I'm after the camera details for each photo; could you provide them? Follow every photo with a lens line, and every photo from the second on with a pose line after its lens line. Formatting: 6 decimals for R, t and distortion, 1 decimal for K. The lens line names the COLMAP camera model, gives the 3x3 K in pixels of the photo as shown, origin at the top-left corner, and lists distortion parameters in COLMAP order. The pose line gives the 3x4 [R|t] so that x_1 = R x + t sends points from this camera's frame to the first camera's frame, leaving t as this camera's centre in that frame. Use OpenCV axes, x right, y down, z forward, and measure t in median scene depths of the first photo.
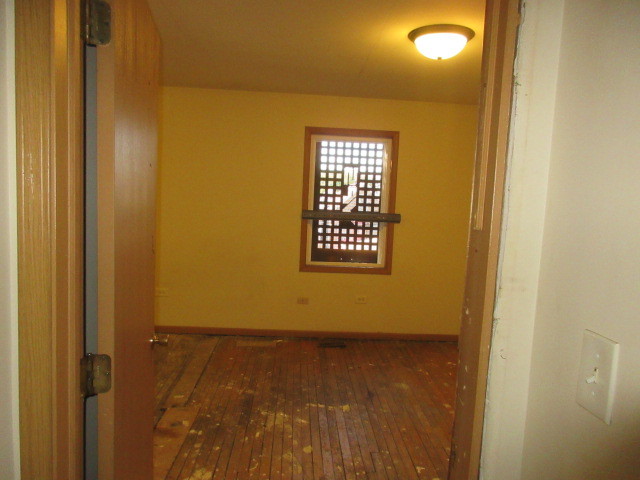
lens RADIAL K [[479.8, 0, 323.0], [0, 479.8, 239.3], [0, 0, 1]] dist [0.003081, 0.001691]
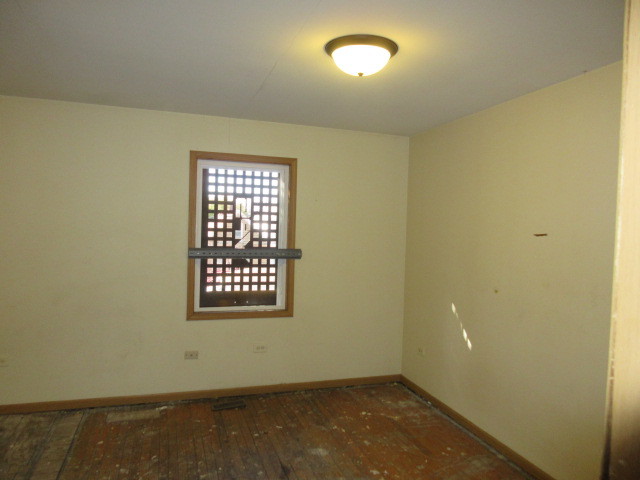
lens RADIAL K [[479.8, 0, 323.0], [0, 479.8, 239.3], [0, 0, 1]] dist [0.003081, 0.001691]
pose [[0.965336, -0.026407, 0.259670, -0.031954], [0.041322, 0.997784, -0.052151, -0.021722], [-0.257718, 0.061073, 0.964288, 0.115944]]
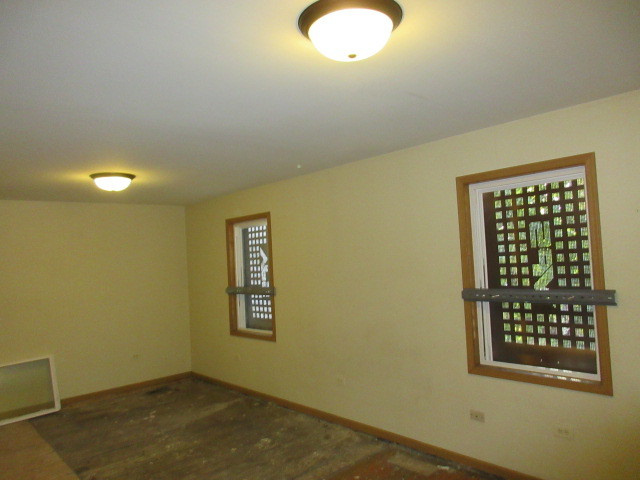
lens RADIAL K [[471.3, 0, 320.0], [0, 471.3, 242.4], [0, 0, 1]] dist [-0.004392, -0.001956]
pose [[0.627233, -0.105287, -0.771682, 0.372293], [0.005909, 0.991435, -0.130467, -0.037776], [0.778809, 0.077273, 0.622483, 0.364266]]
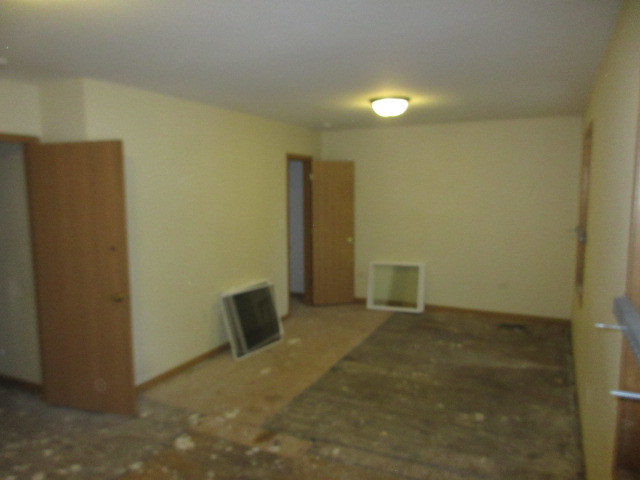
lens RADIAL K [[479.8, 0, 323.0], [0, 479.8, 239.3], [0, 0, 1]] dist [0.003081, 0.001691]
pose [[-0.485820, 0.053391, -0.872427, 0.322164], [-0.108374, 0.986751, 0.120737, -0.110325], [0.867314, 0.153205, -0.473597, 0.947077]]
